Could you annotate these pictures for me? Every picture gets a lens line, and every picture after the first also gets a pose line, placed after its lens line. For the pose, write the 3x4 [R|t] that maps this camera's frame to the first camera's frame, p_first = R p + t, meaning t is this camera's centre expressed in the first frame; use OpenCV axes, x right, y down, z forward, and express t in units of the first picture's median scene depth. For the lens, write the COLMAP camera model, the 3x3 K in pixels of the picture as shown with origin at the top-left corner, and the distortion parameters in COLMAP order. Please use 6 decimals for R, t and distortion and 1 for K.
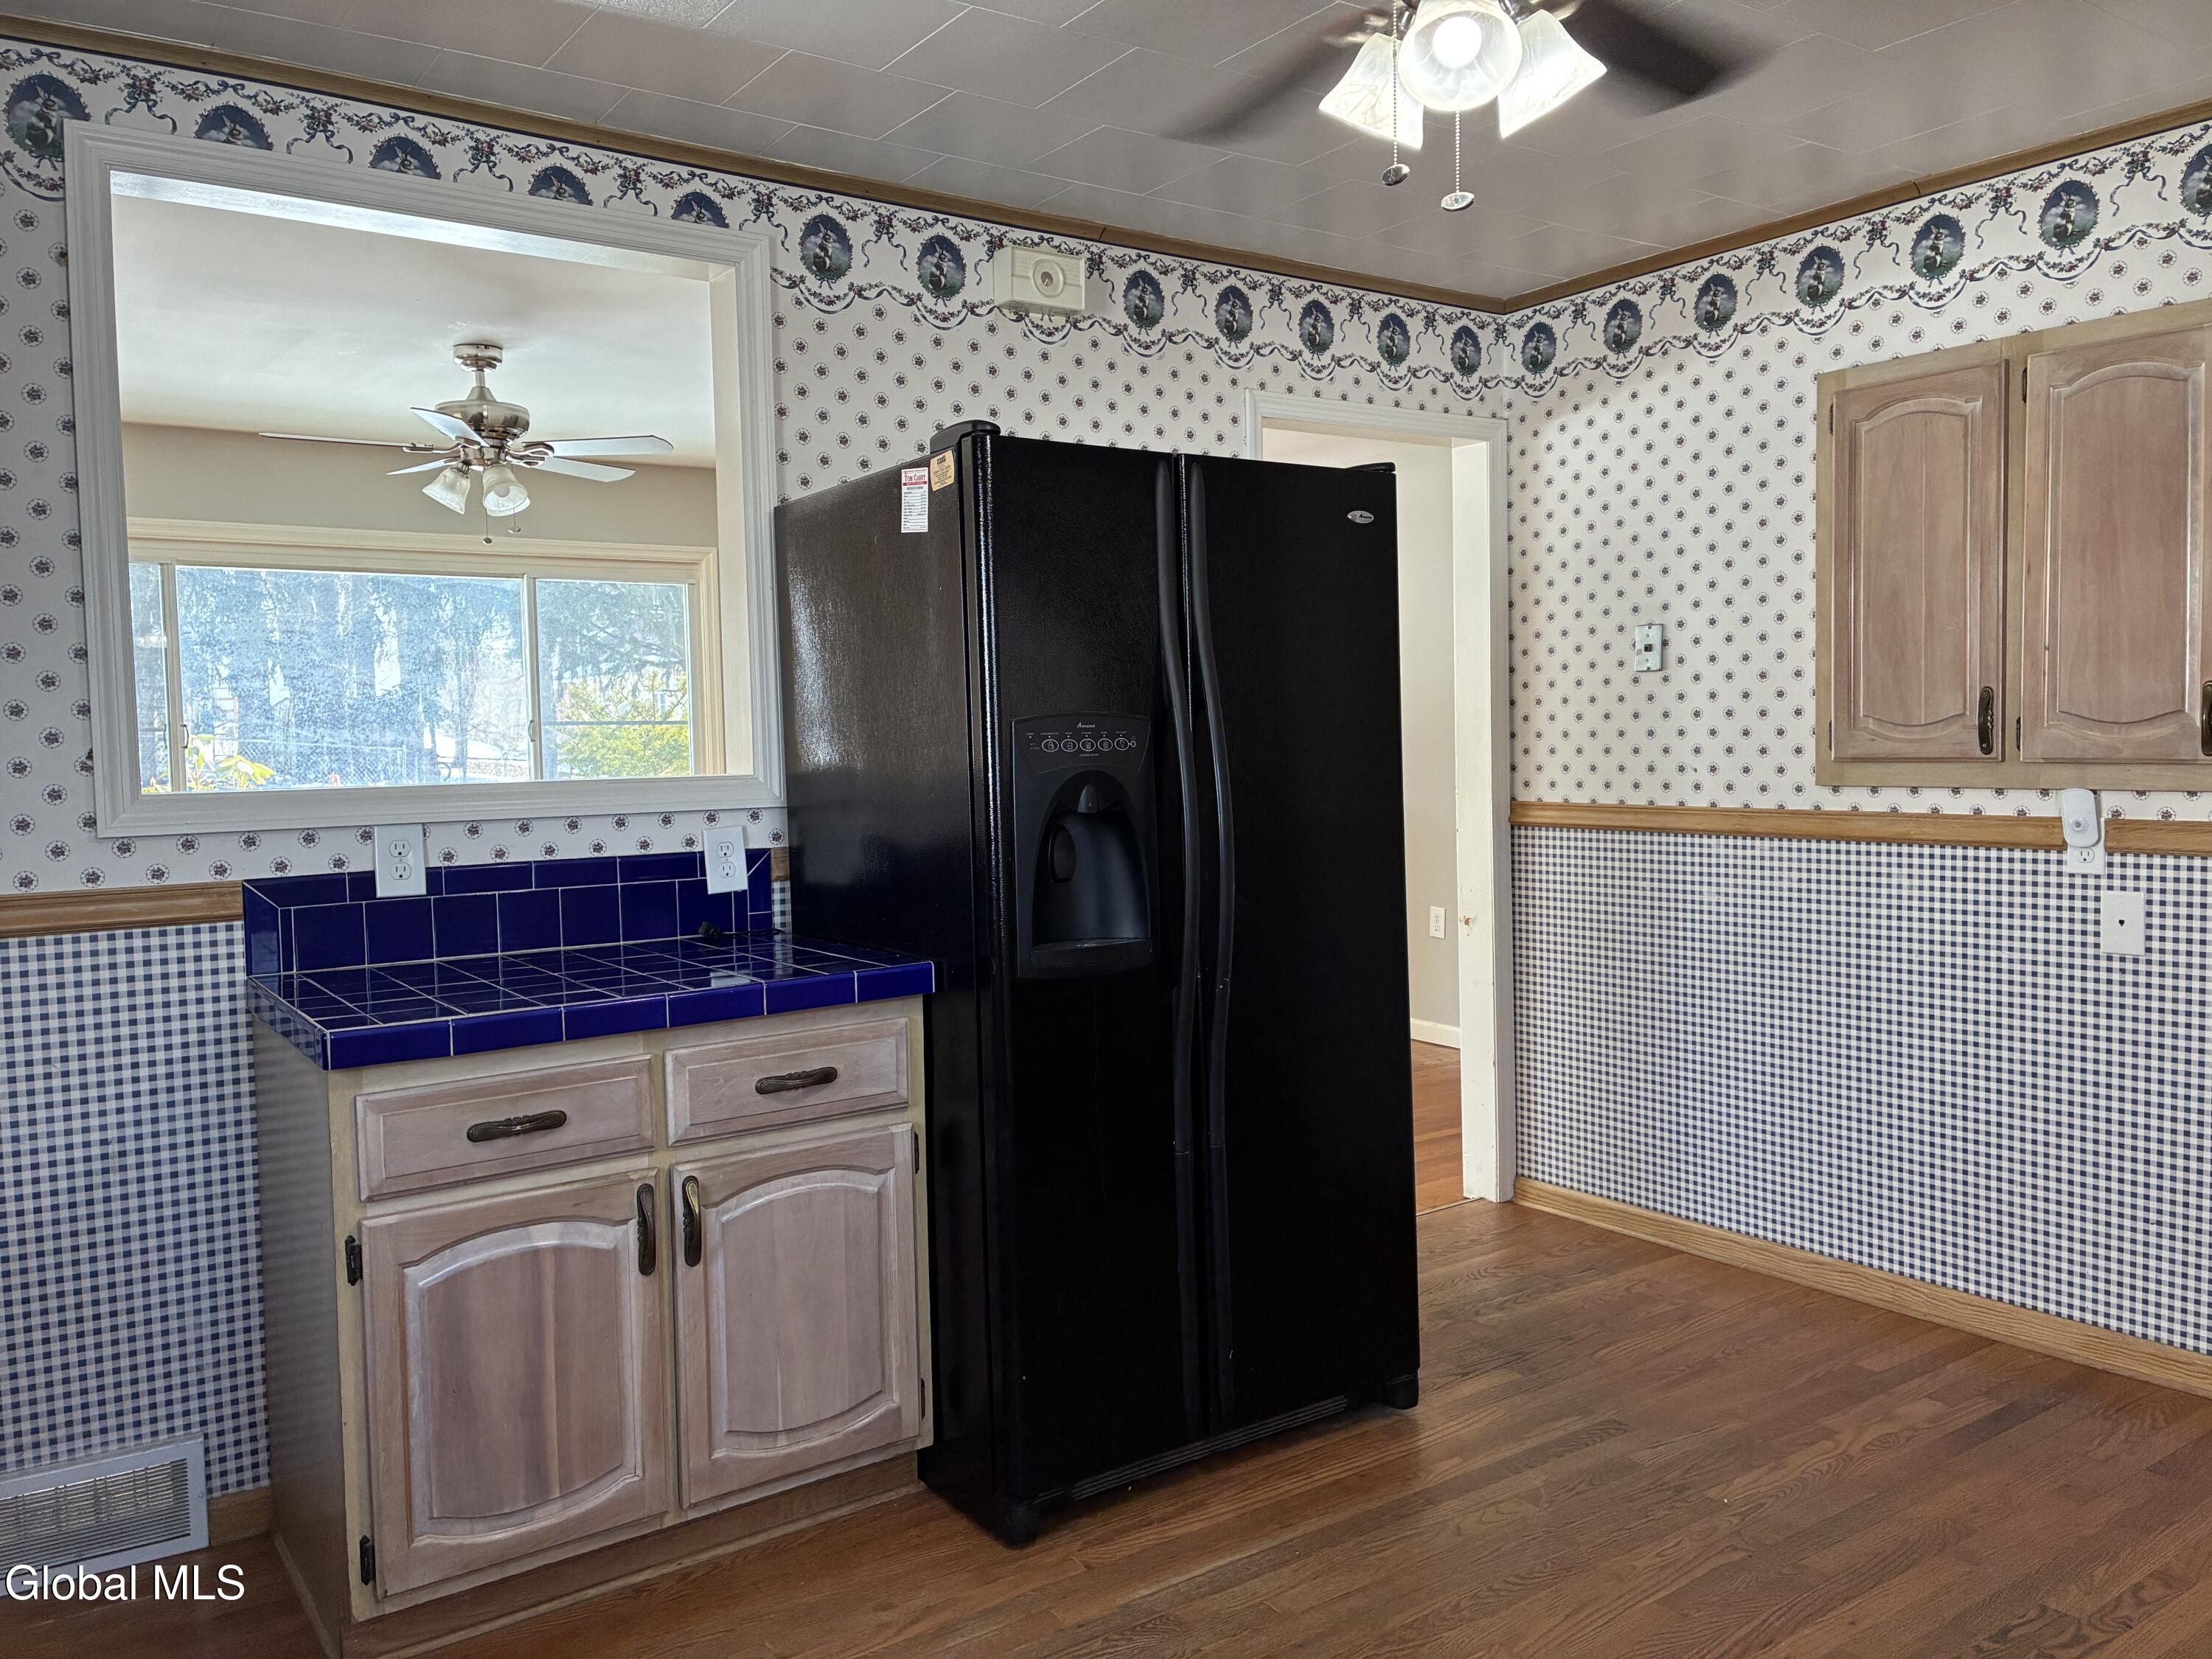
lens RADIAL K [[1678.9, 0, 1111.3], [0, 1678.9, 817.6], [0, 0, 1]] dist [0.060535, -0.063623]
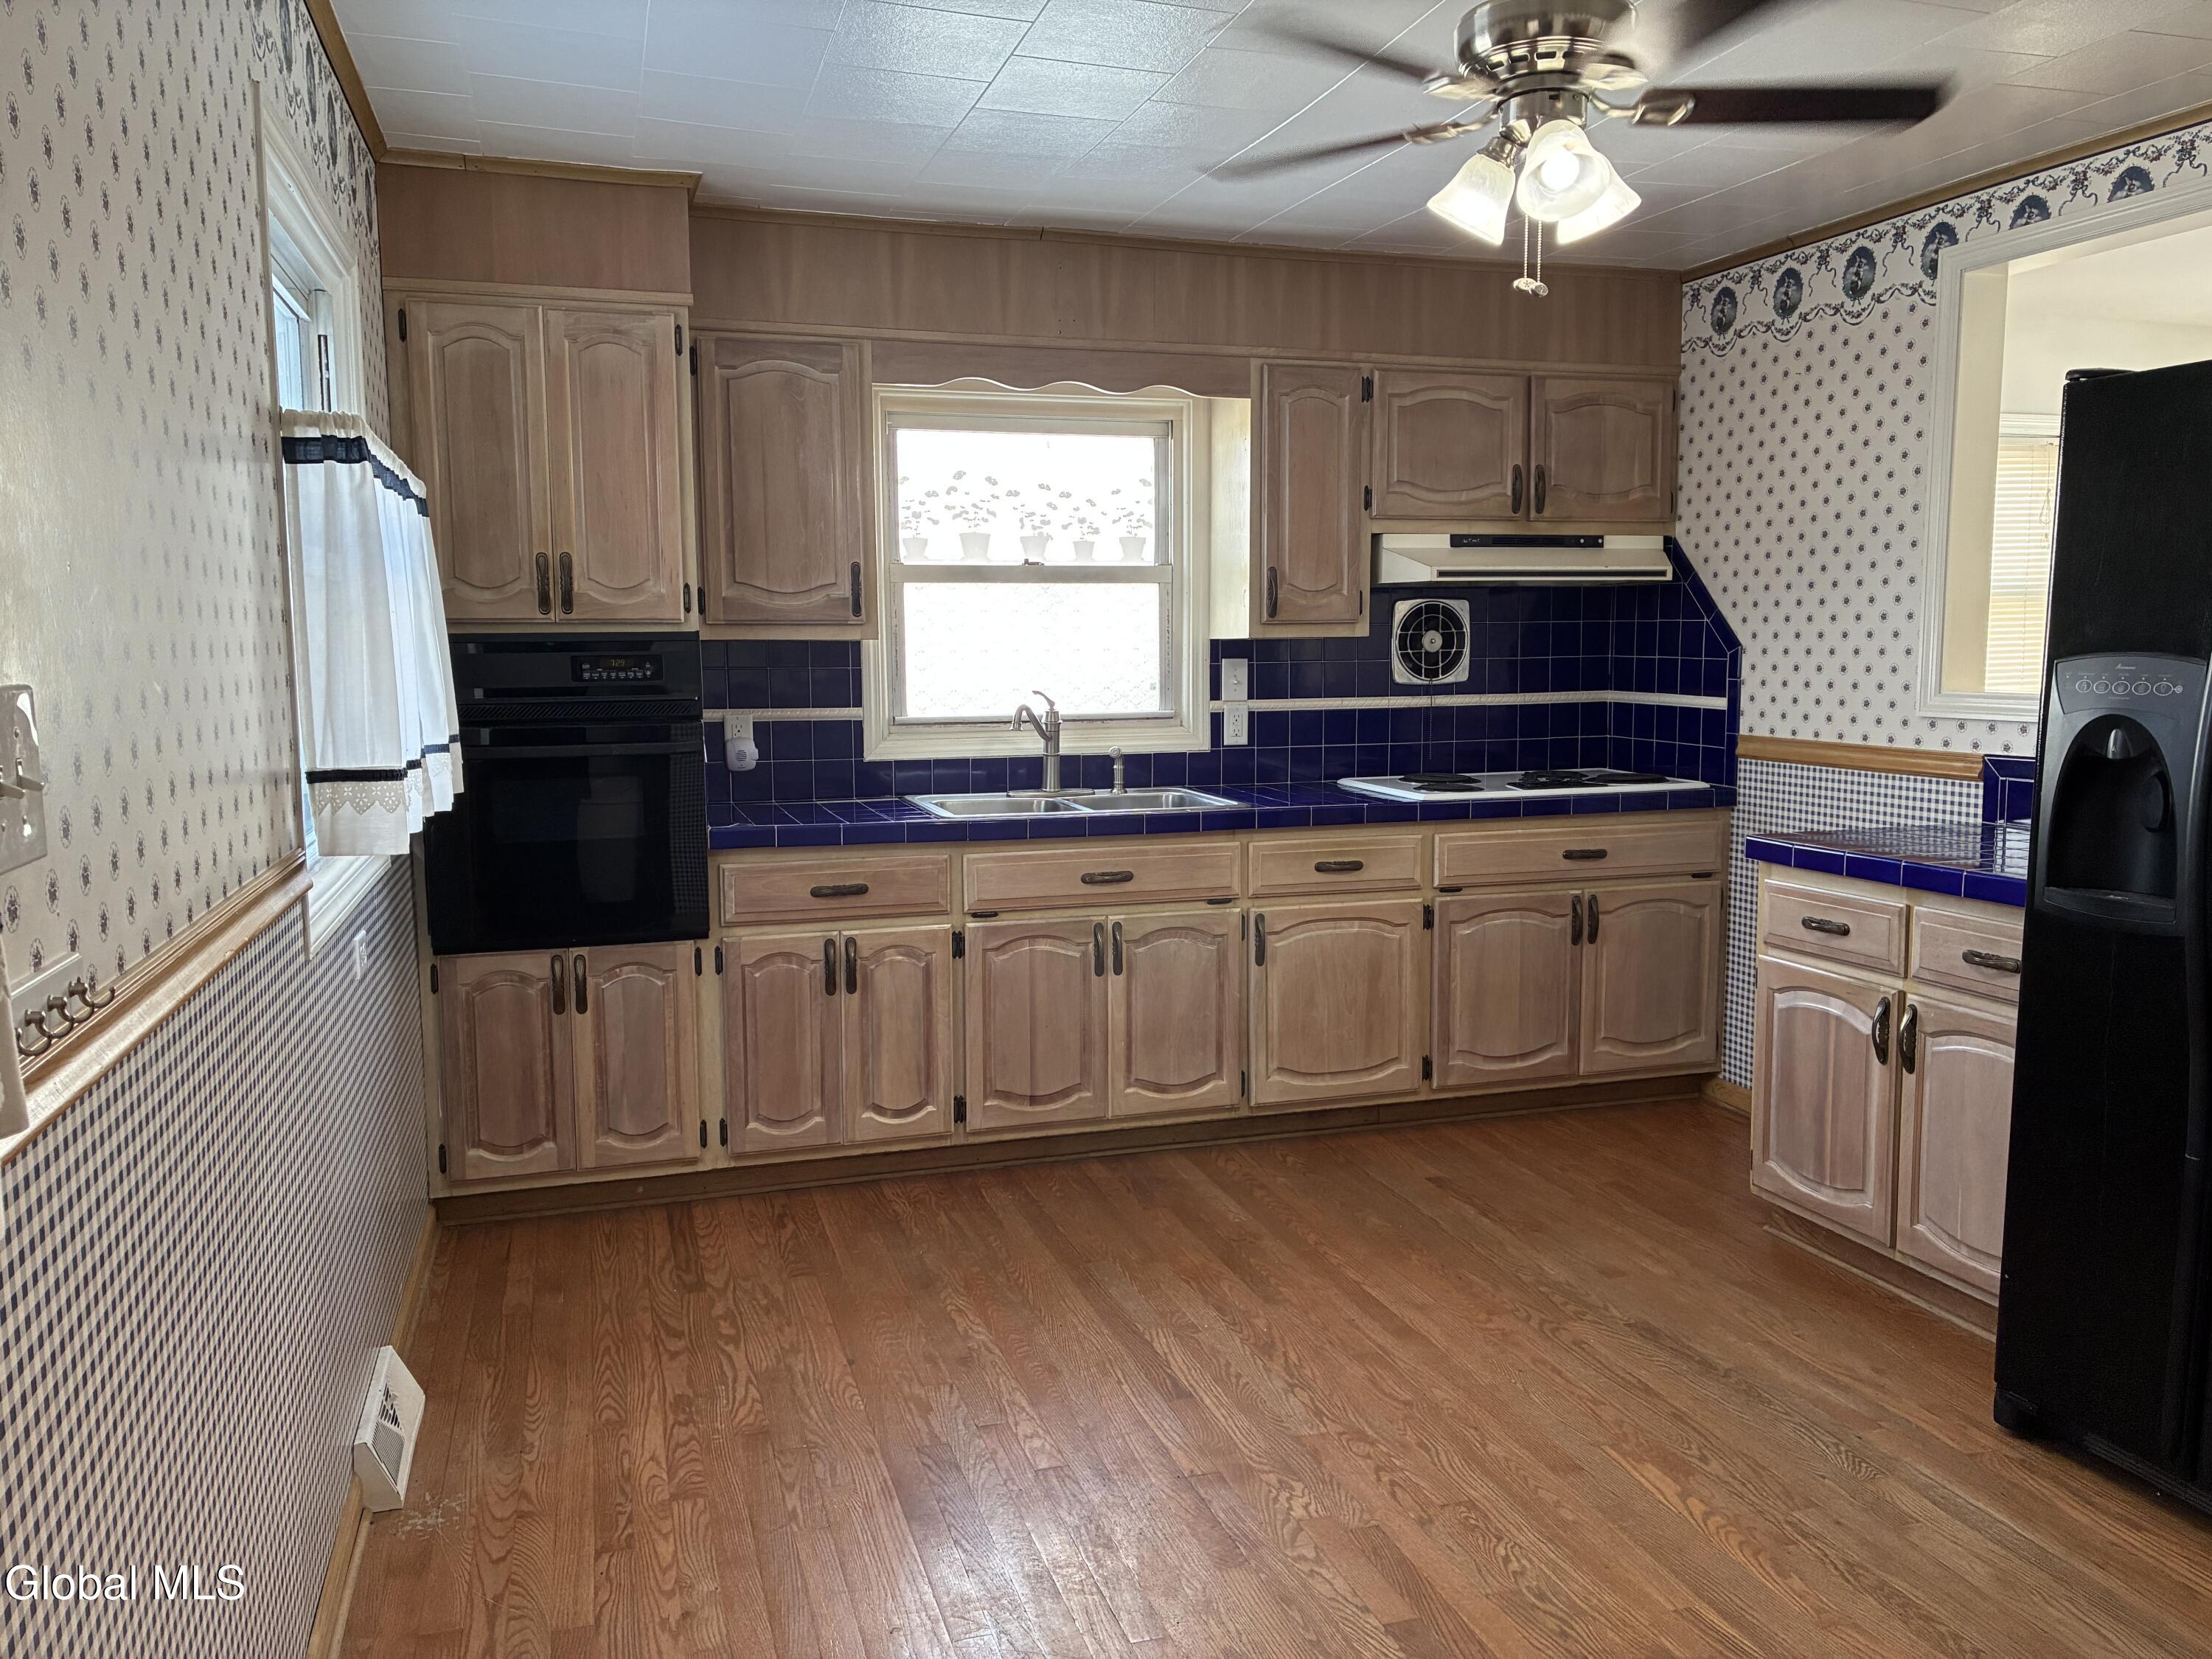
lens RADIAL K [[1678.9, 0, 1105.7], [0, 1678.9, 815.3], [0, 0, 1]] dist [0.060535, -0.063623]
pose [[-0.305237, 0.120871, -0.944574, 1.081293], [-0.041131, 0.989313, 0.139887, -0.082703], [0.951388, 0.081550, -0.297003, 0.737617]]
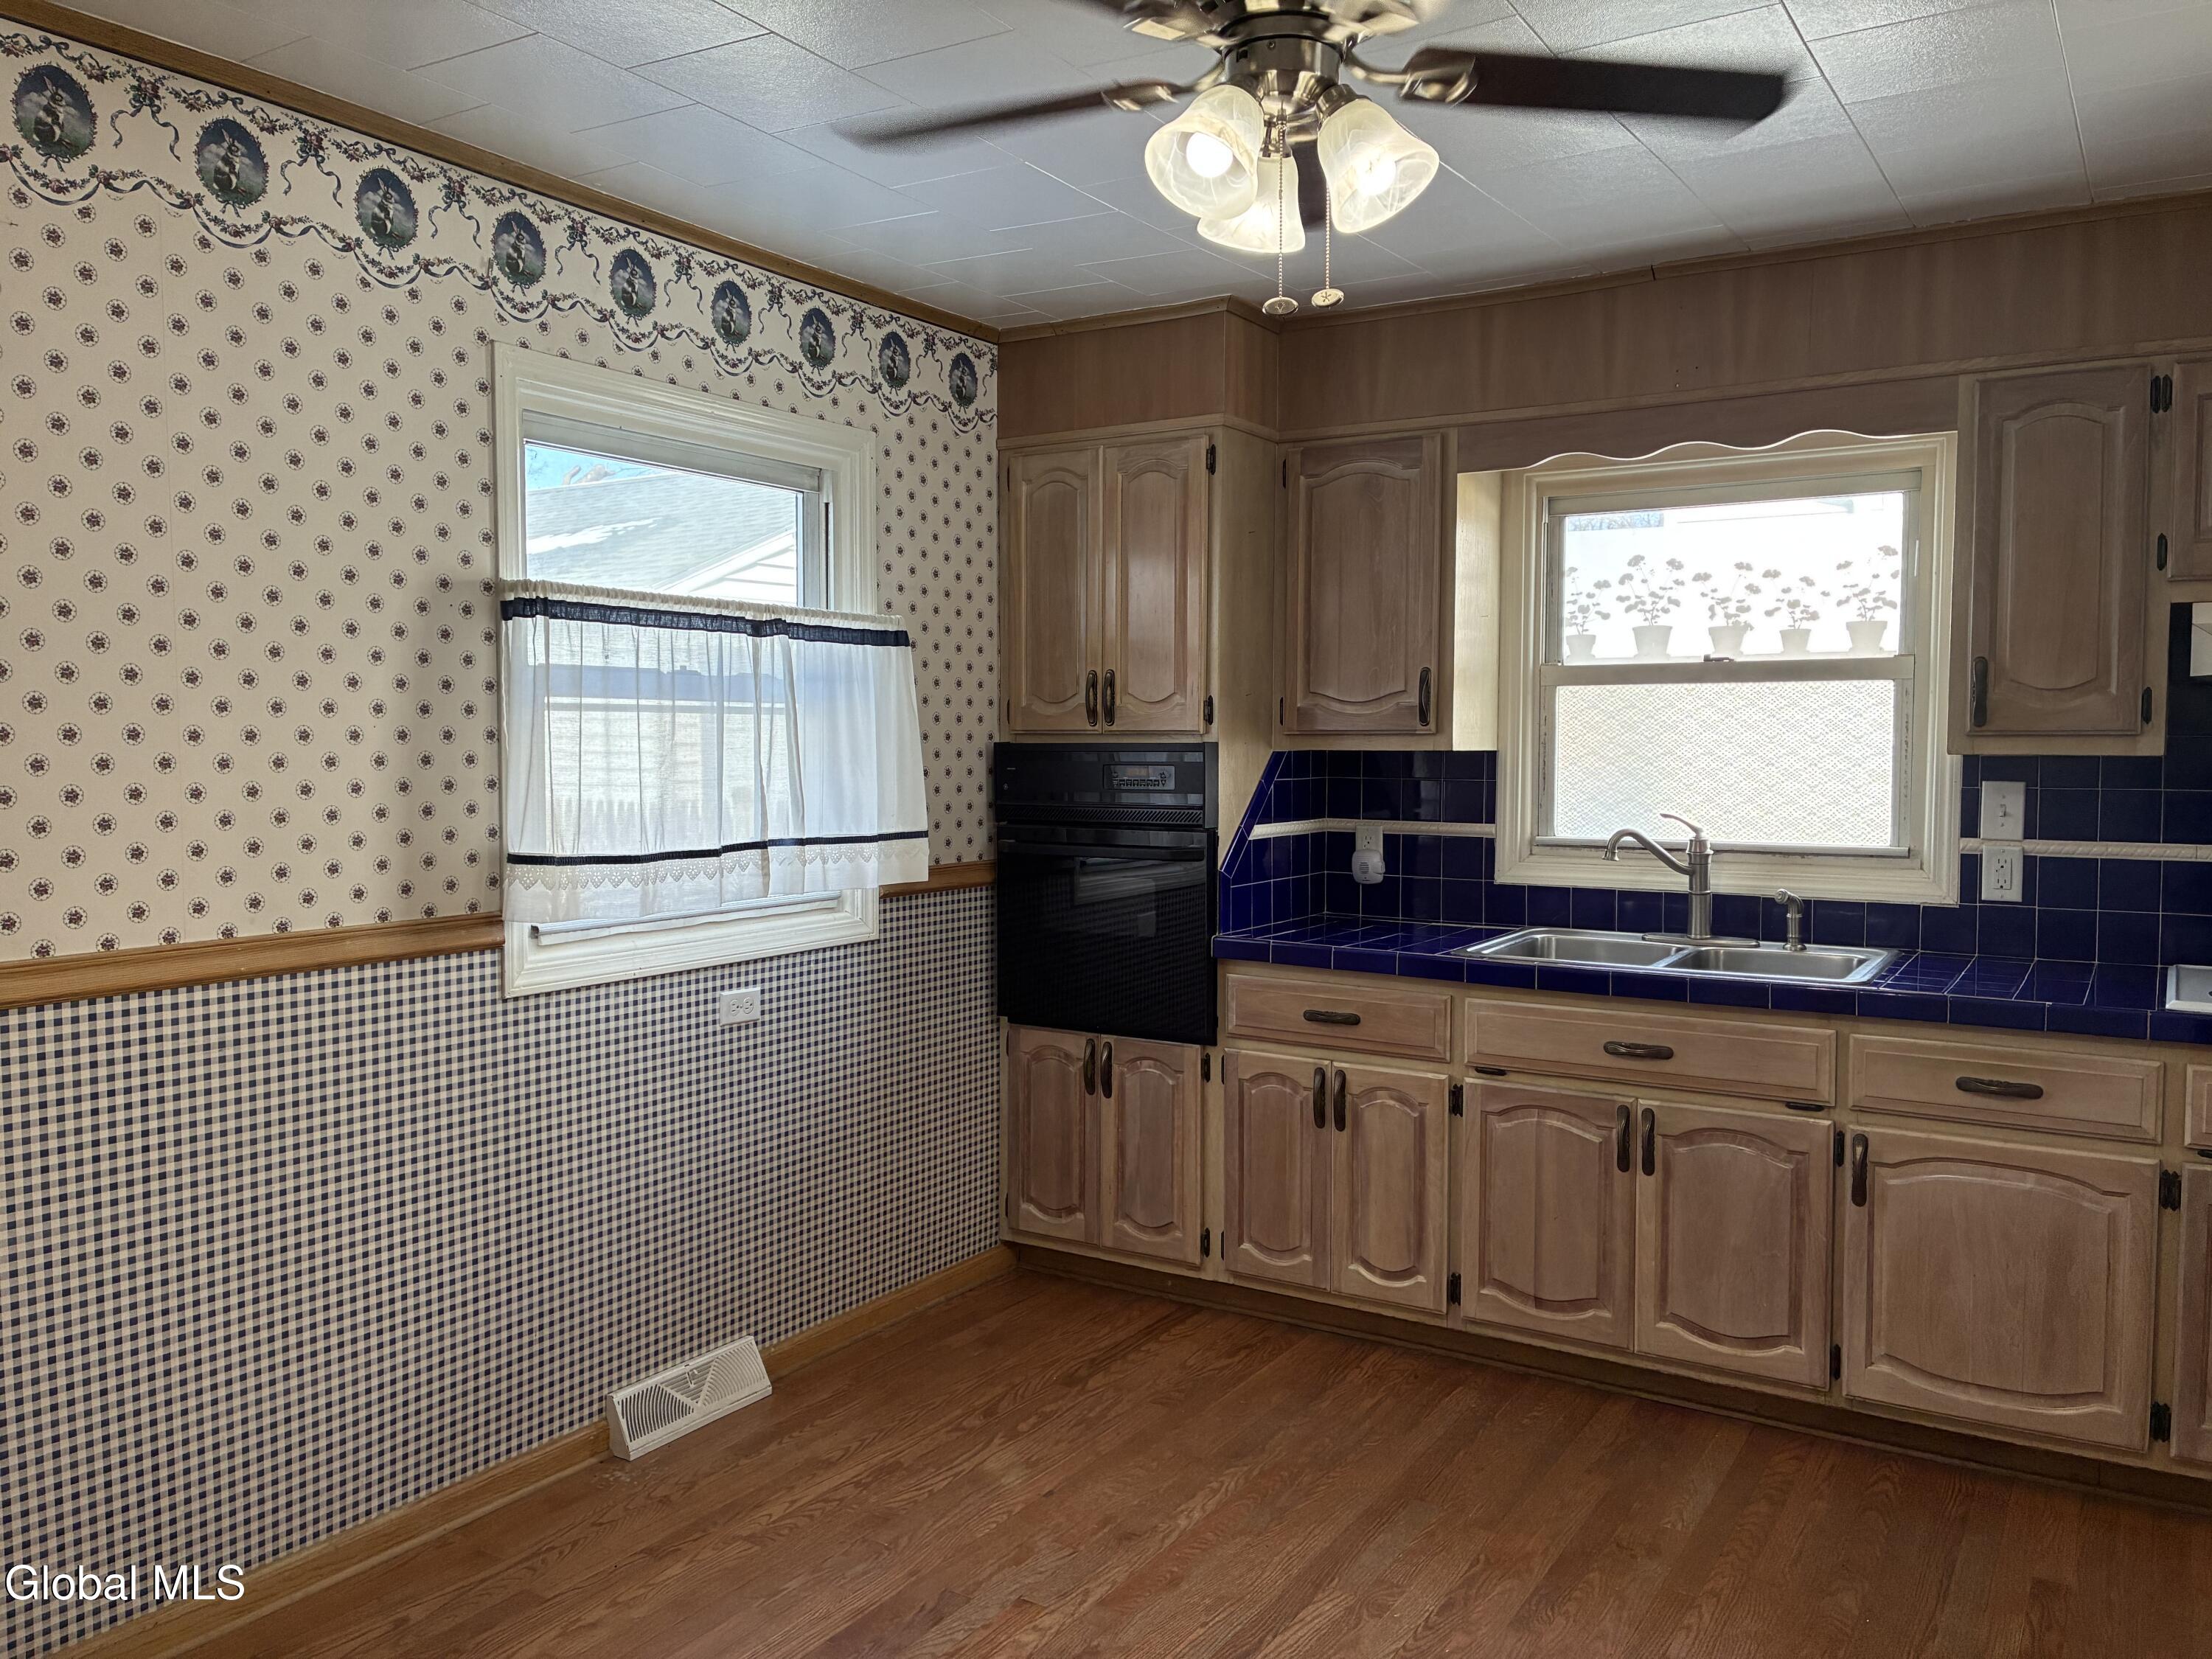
lens RADIAL K [[1678.9, 0, 1112.2], [0, 1678.9, 825.2], [0, 0, 1]] dist [0.060535, -0.063623]
pose [[-0.921762, 0.039161, -0.385773, 0.458686], [-0.005672, 0.993419, 0.114398, -0.116526], [0.387714, 0.107636, -0.915474, 1.265926]]
